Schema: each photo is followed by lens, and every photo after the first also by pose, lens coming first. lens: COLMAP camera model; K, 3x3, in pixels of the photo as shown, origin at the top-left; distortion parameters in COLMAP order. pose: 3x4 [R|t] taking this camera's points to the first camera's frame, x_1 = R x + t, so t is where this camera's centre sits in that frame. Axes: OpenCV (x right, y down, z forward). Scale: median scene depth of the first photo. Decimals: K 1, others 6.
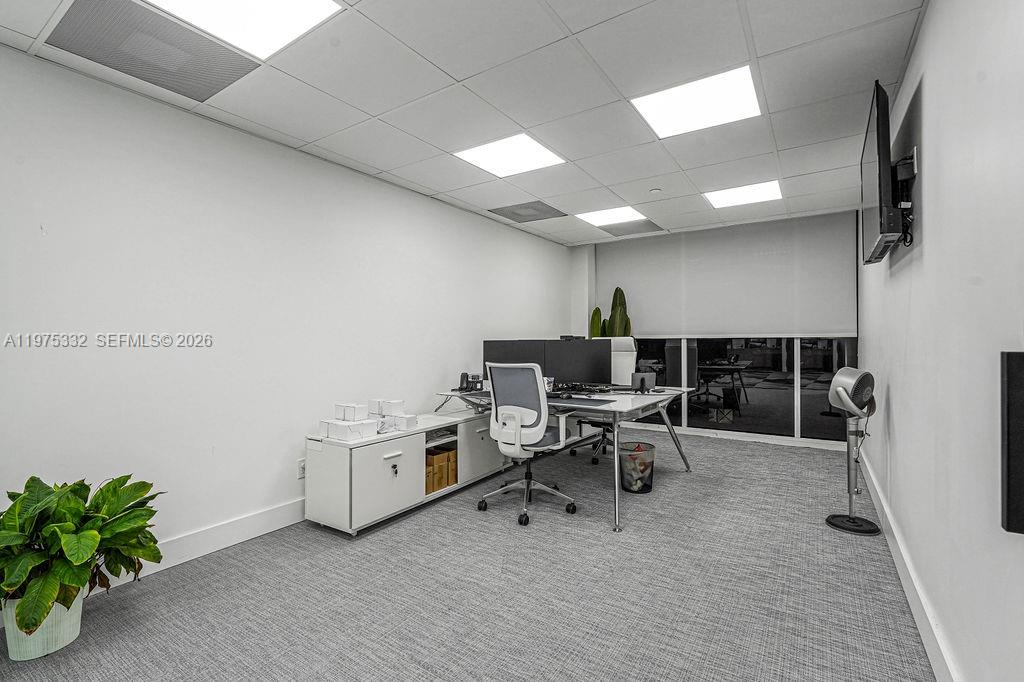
lens RADIAL K [[463.0, 0, 512.0], [0, 463.0, 337.6], [0, 0, 1]] dist [-0.012008, 0.005139]
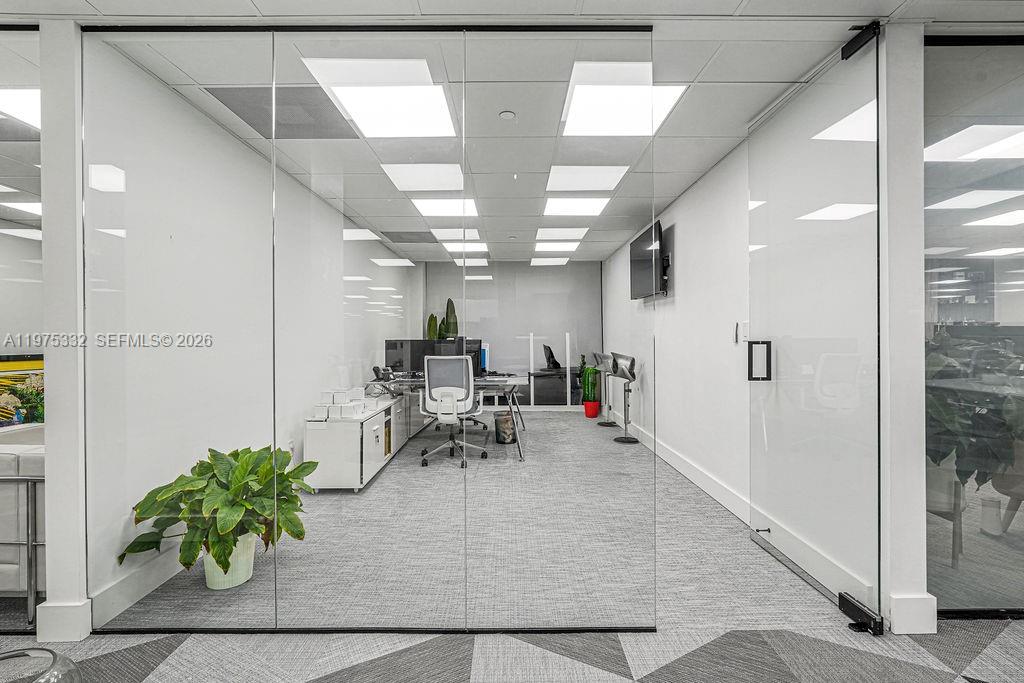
lens RADIAL K [[463.0, 0, 509.1], [0, 463.0, 342.3], [0, 0, 1]] dist [-0.012008, 0.005139]
pose [[0.831870, 0.002423, 0.554965, -0.632012], [-0.004554, 0.999987, 0.002460, 0.009091], [-0.554952, -0.004574, 0.831870, -0.264273]]
